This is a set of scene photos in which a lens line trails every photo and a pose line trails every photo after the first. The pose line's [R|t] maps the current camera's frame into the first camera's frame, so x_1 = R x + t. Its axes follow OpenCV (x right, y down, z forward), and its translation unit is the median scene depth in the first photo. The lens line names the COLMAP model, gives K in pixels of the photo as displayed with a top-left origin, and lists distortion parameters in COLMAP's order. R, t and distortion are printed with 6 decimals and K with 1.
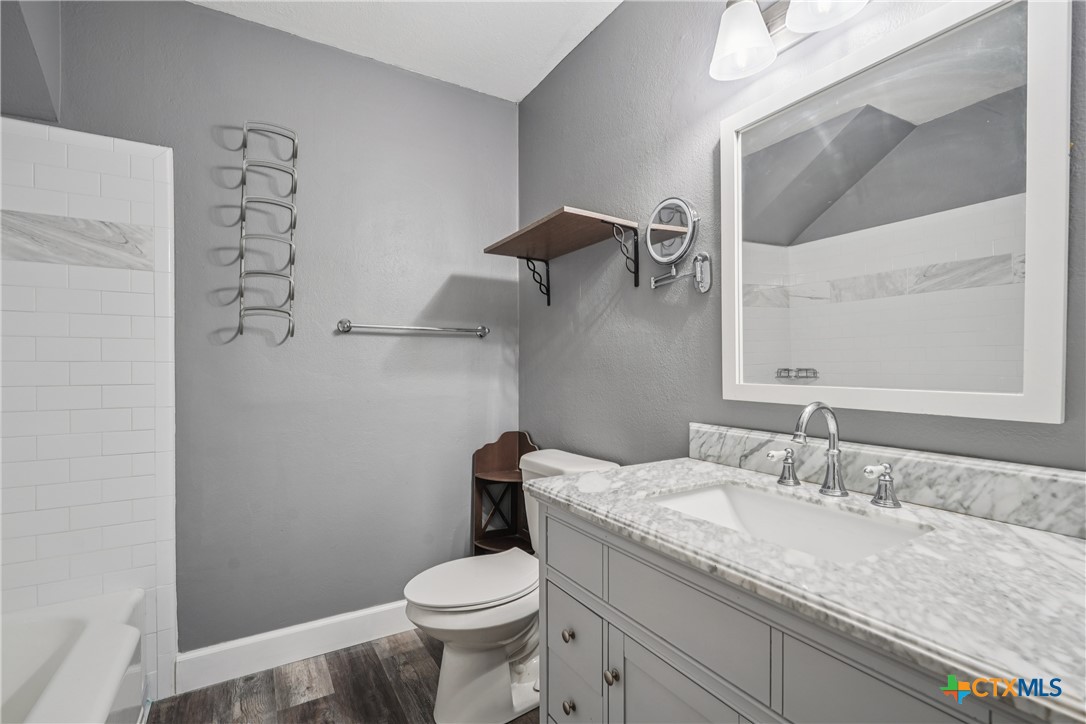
lens RADIAL K [[490.0, 0, 542.1], [0, 490.0, 364.9], [0, 0, 1]] dist [-0.009339, 0.003014]
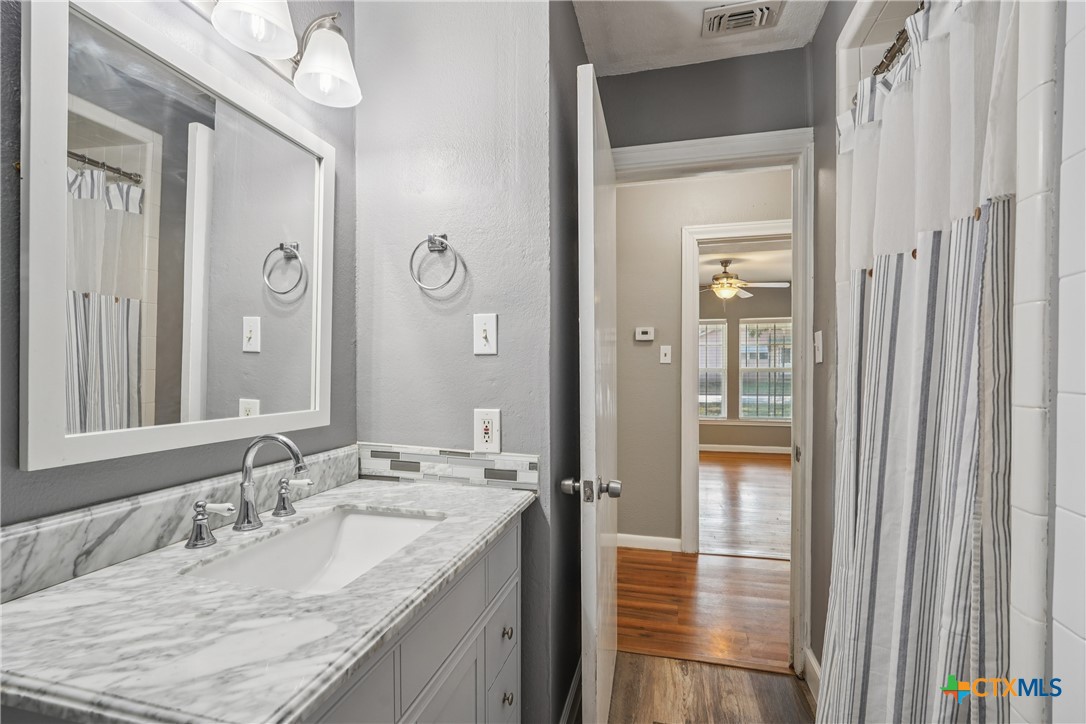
lens RADIAL K [[490.0, 0, 542.4], [0, 490.0, 370.6], [0, 0, 1]] dist [-0.009339, 0.003014]
pose [[-0.695467, -0.000530, 0.718558, -0.548421], [-0.001330, 0.999999, -0.000549, -0.055352], [-0.718557, -0.001337, -0.695467, 1.318004]]
